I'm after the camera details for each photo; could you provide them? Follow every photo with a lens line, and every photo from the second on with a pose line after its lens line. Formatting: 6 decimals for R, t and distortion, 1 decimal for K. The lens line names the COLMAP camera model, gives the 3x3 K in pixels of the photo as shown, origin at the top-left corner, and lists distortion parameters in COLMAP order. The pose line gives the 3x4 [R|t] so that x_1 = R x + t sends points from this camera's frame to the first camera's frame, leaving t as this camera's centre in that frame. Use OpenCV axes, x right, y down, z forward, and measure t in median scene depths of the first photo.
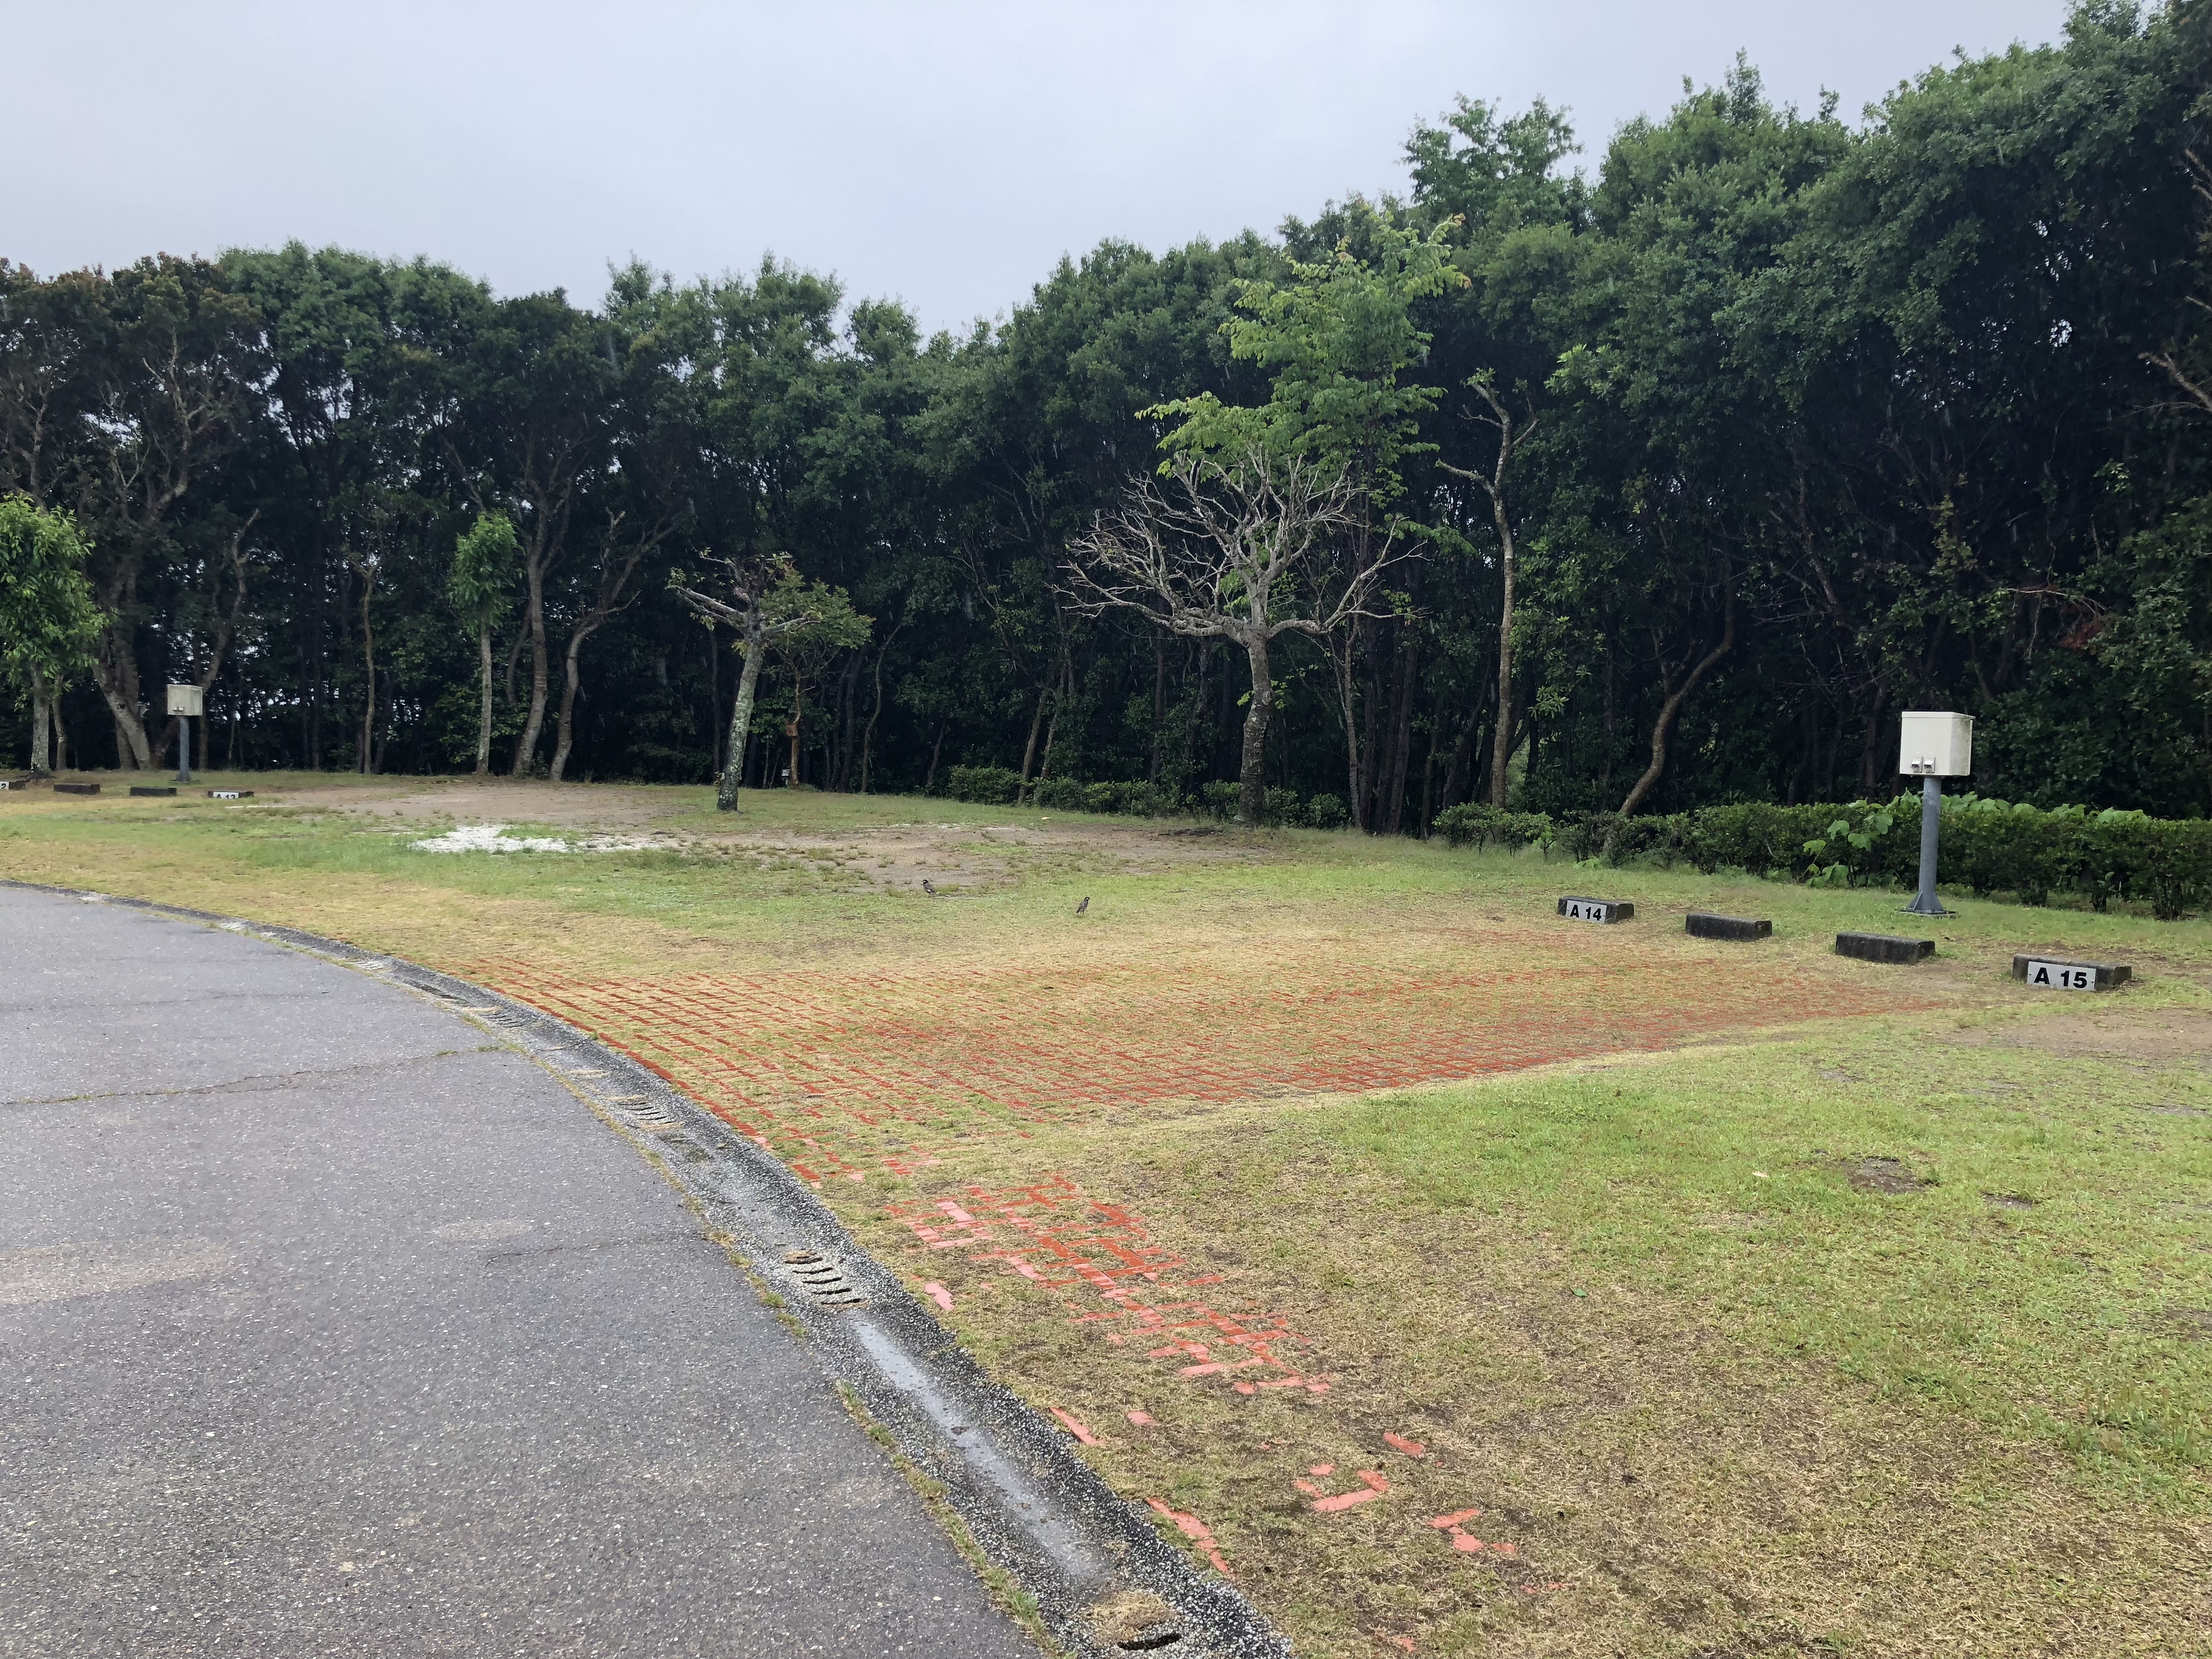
lens RADIAL K [[1805.6, 0, 1106.7], [0, 1805.6, 827.8], [0, 0, 1]] dist [0.019393, 0.002950]
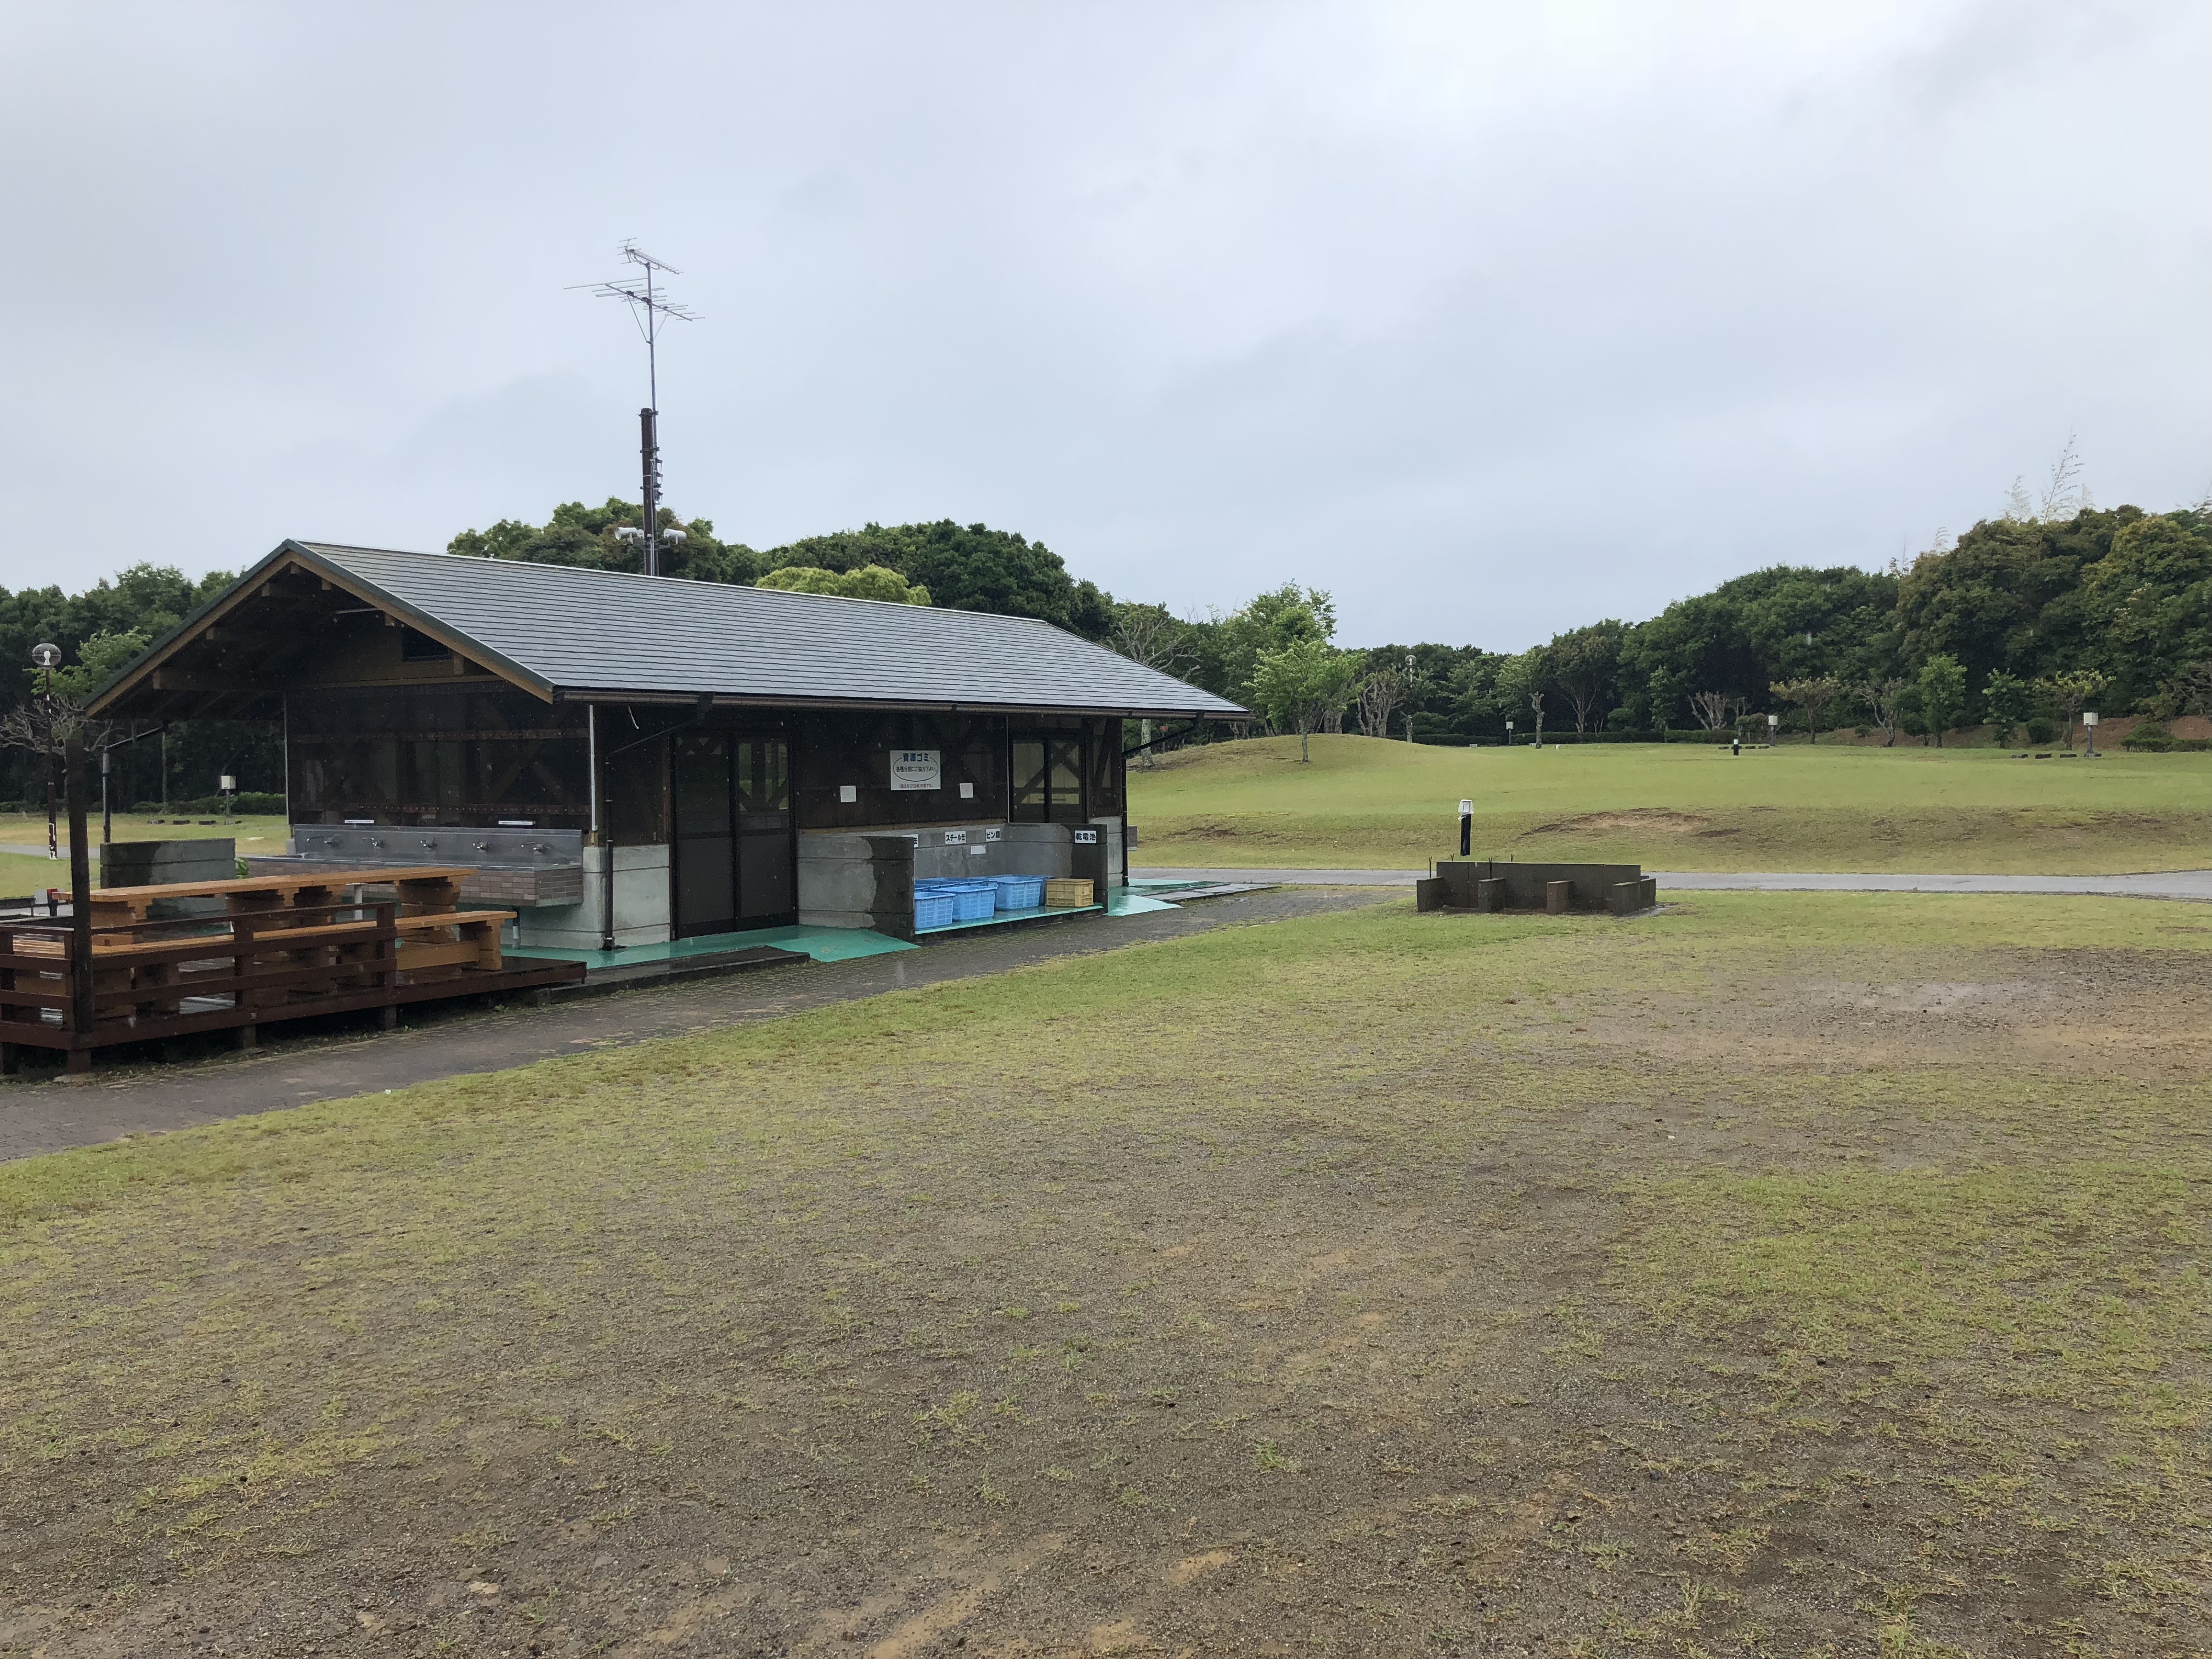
lens RADIAL K [[1805.6, 0, 1106.9], [0, 1805.6, 829.5], [0, 0, 1]] dist [0.019393, 0.002950]
pose [[0.834835, -0.067552, 0.546341, -0.141187], [0.067090, 0.997530, 0.020822, 0.080711], [-0.546397, 0.019271, 0.837304, -2.571457]]
